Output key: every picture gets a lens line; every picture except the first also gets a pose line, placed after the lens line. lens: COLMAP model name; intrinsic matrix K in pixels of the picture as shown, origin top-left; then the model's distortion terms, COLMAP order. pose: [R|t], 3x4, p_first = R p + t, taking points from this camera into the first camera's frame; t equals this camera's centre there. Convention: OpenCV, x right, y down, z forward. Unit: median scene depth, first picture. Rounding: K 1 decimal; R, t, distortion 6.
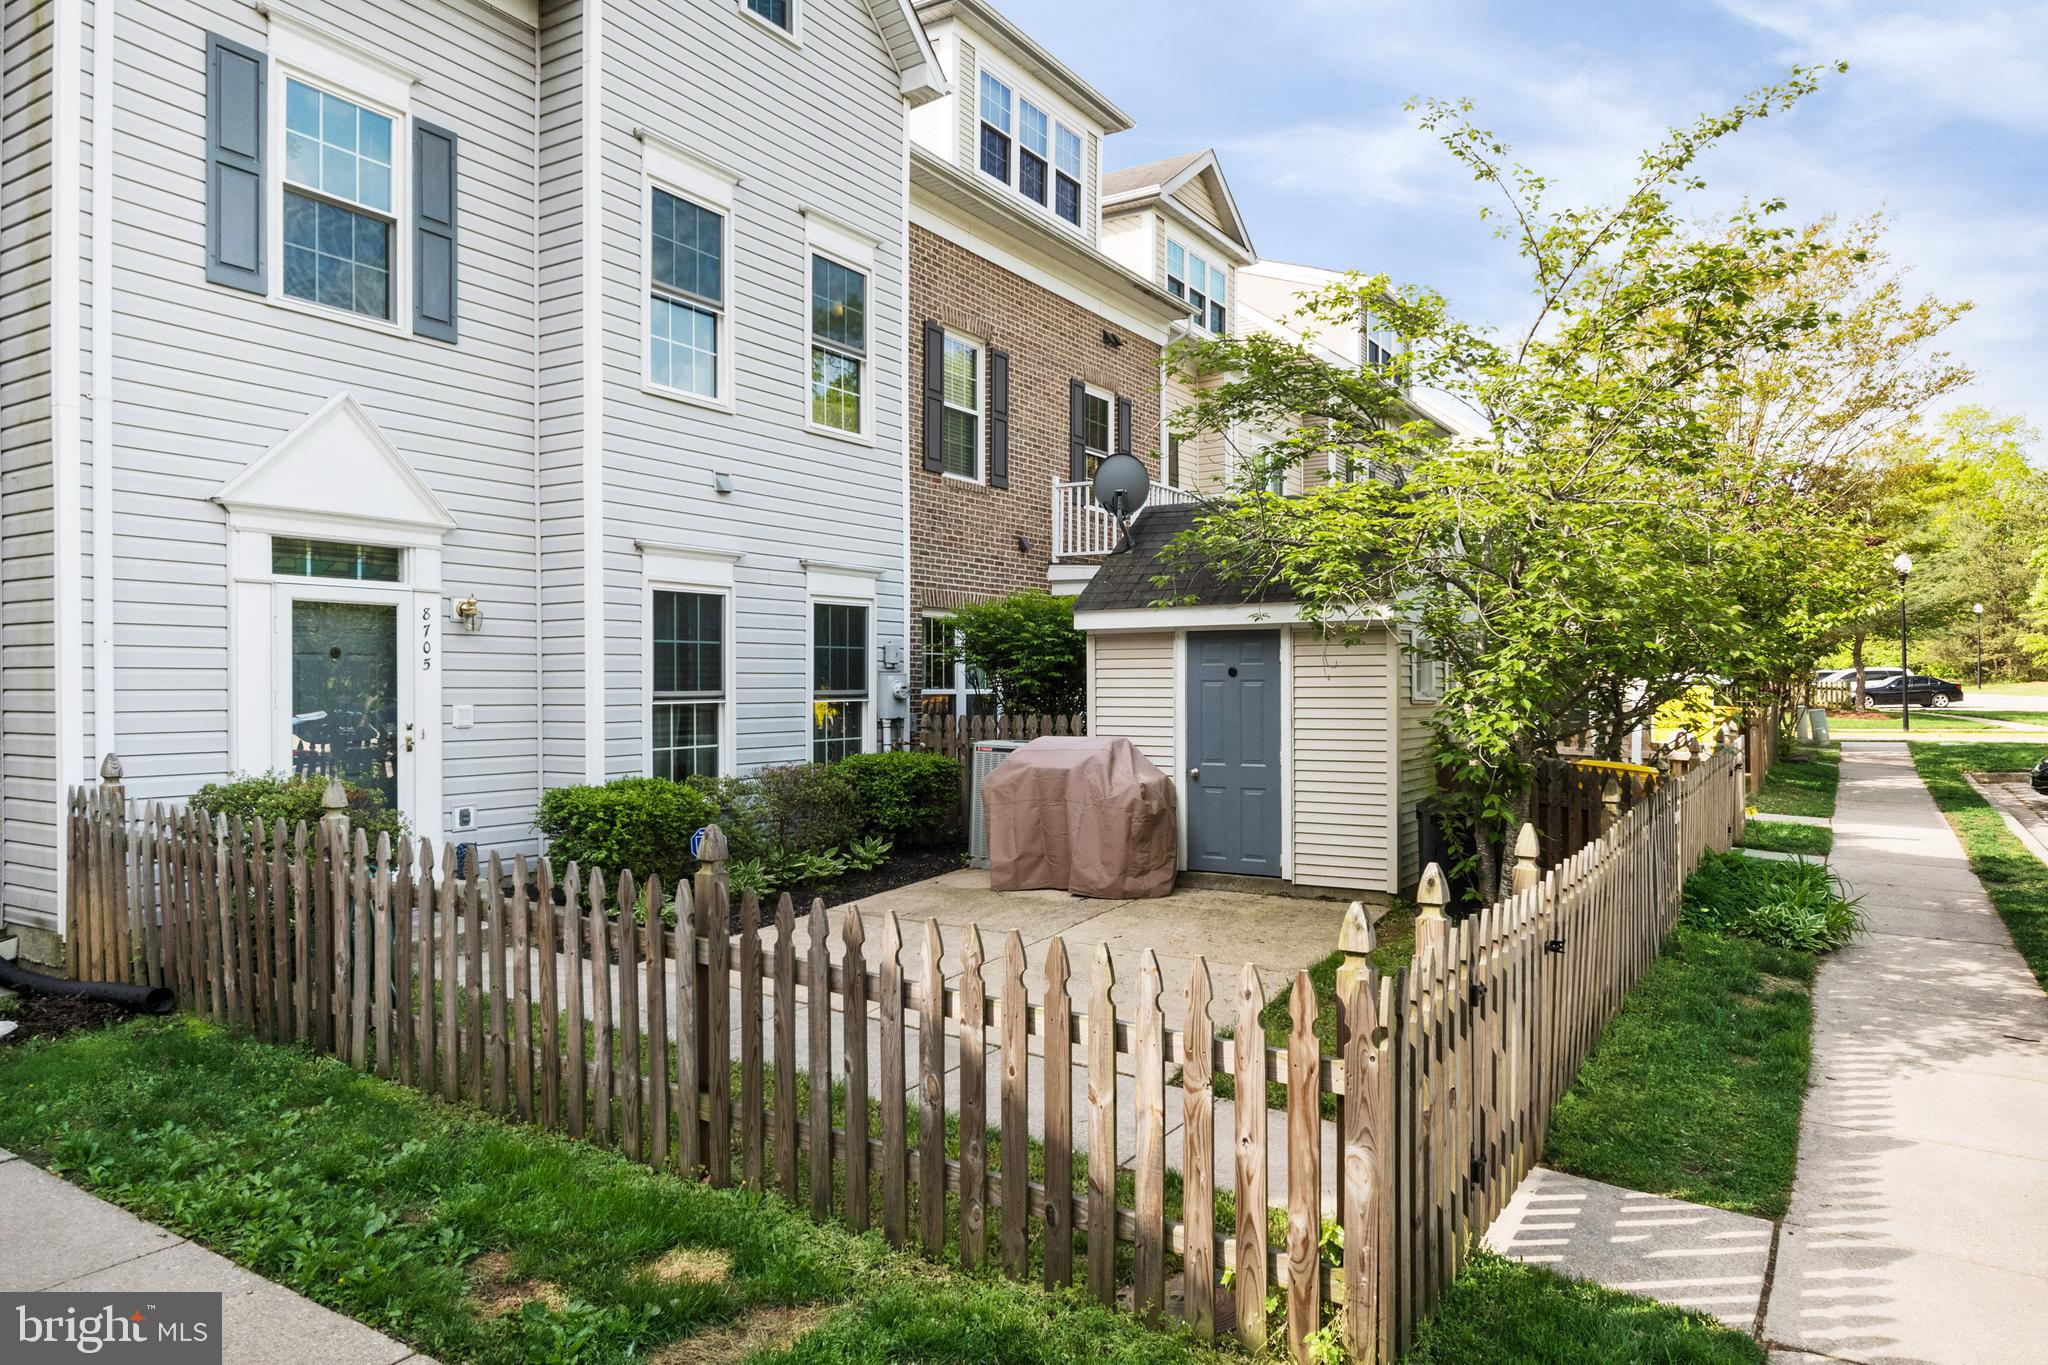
lens RADIAL K [[1352.6, 0, 1023.4], [0, 1352.6, 689.4], [0, 0, 1]] dist [0.002013, 0.000389]
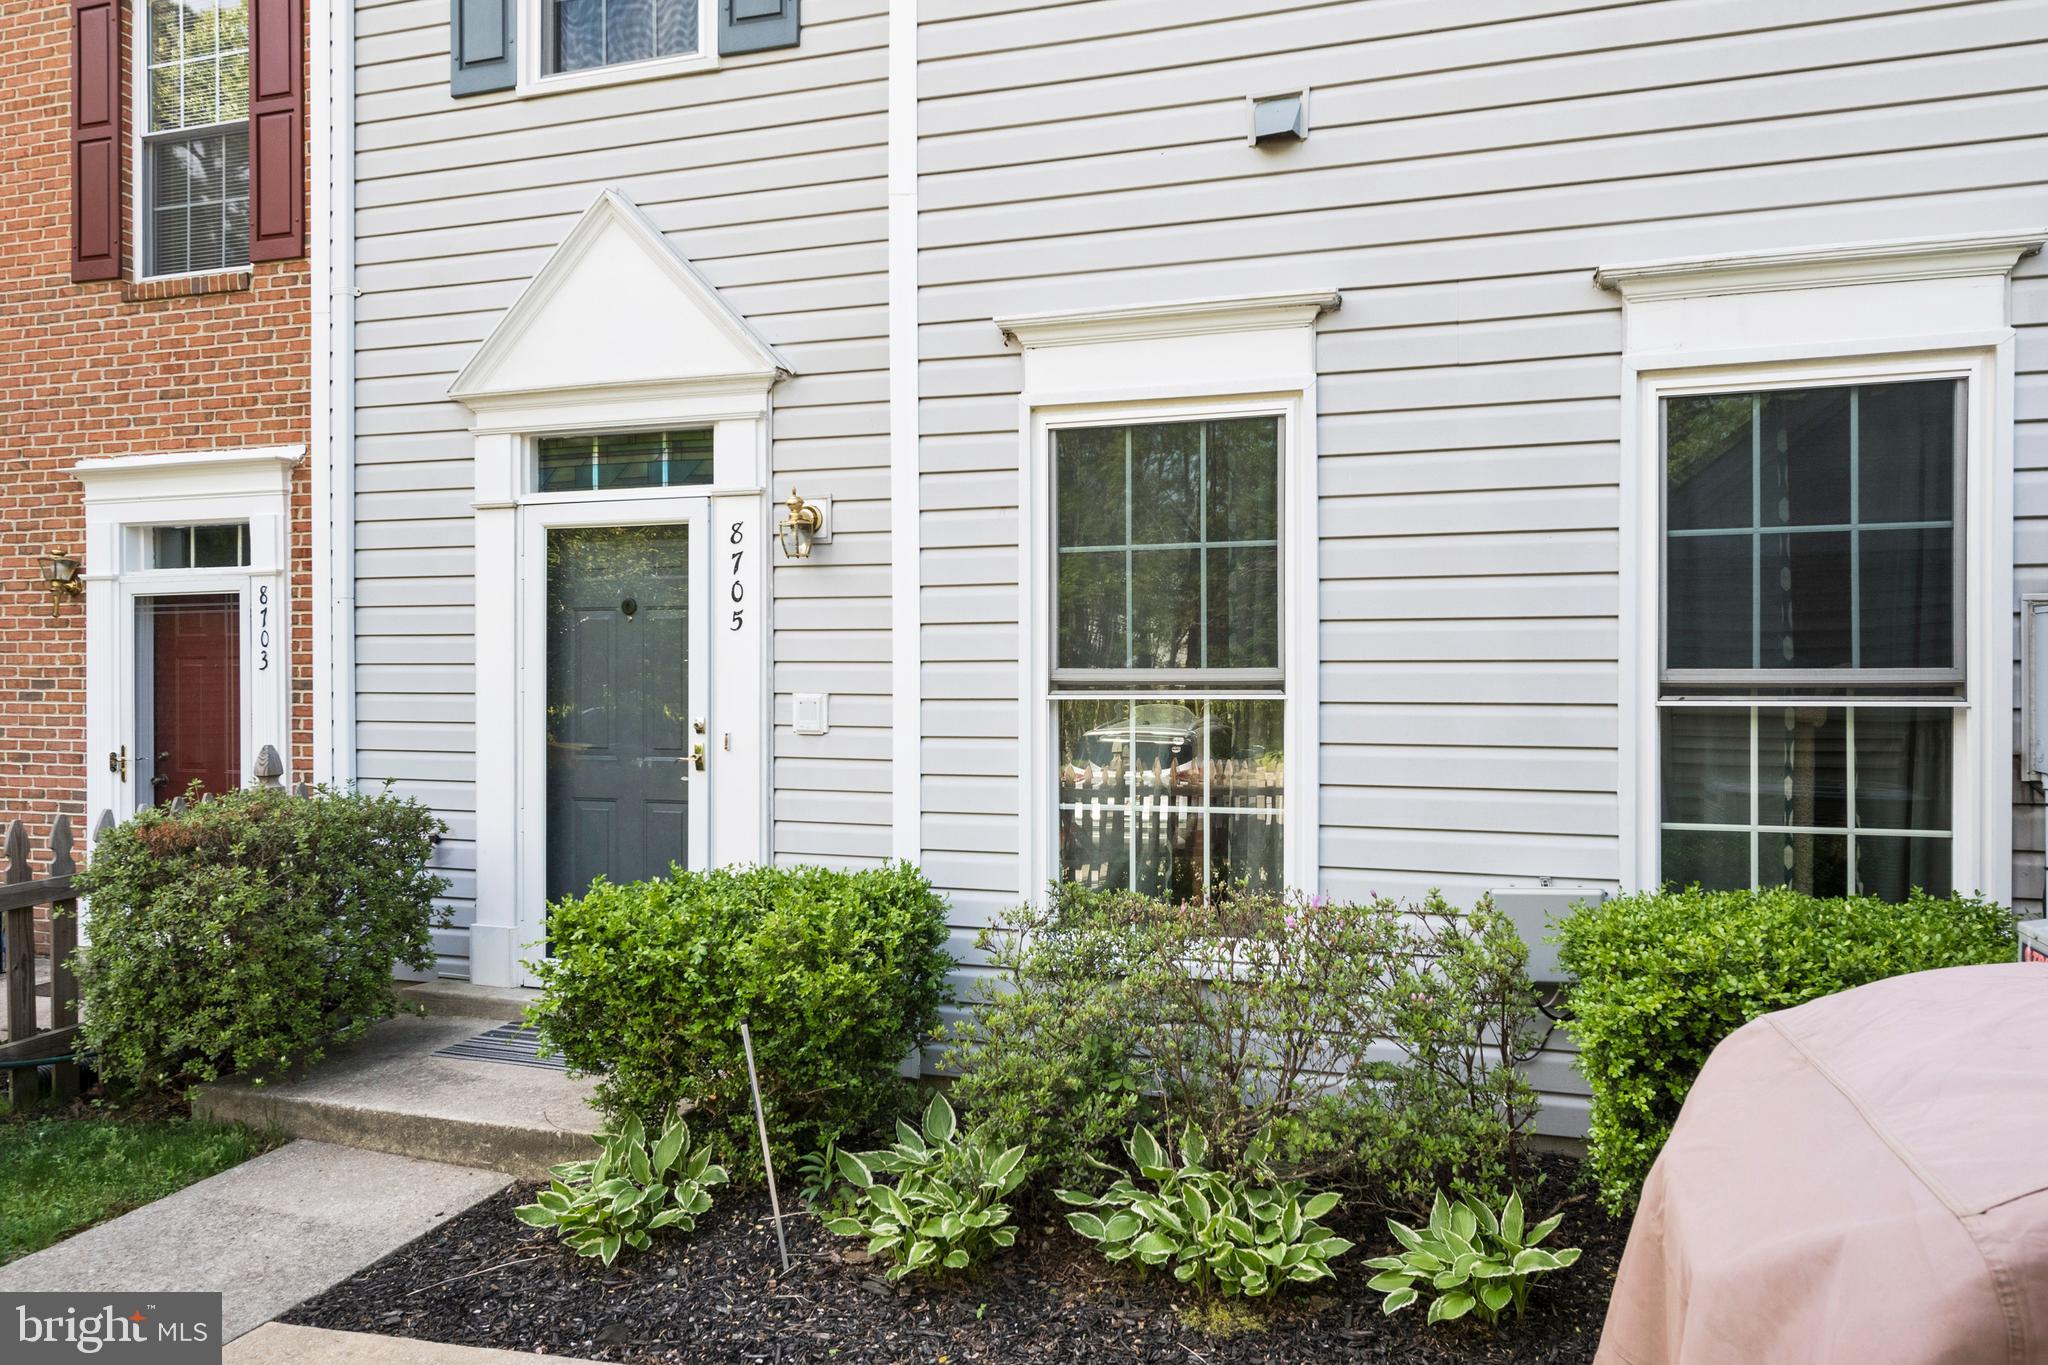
lens RADIAL K [[1373.3, 0, 1024.1], [0, 1373.3, 667.0], [0, 0, 1]] dist [0.001247, -0.001437]
pose [[0.232148, -0.001386, -0.972679, 0.156551], [-0.004738, 0.999986, -0.002556, 0.002122], [0.972669, 0.005202, 0.232138, 0.985047]]
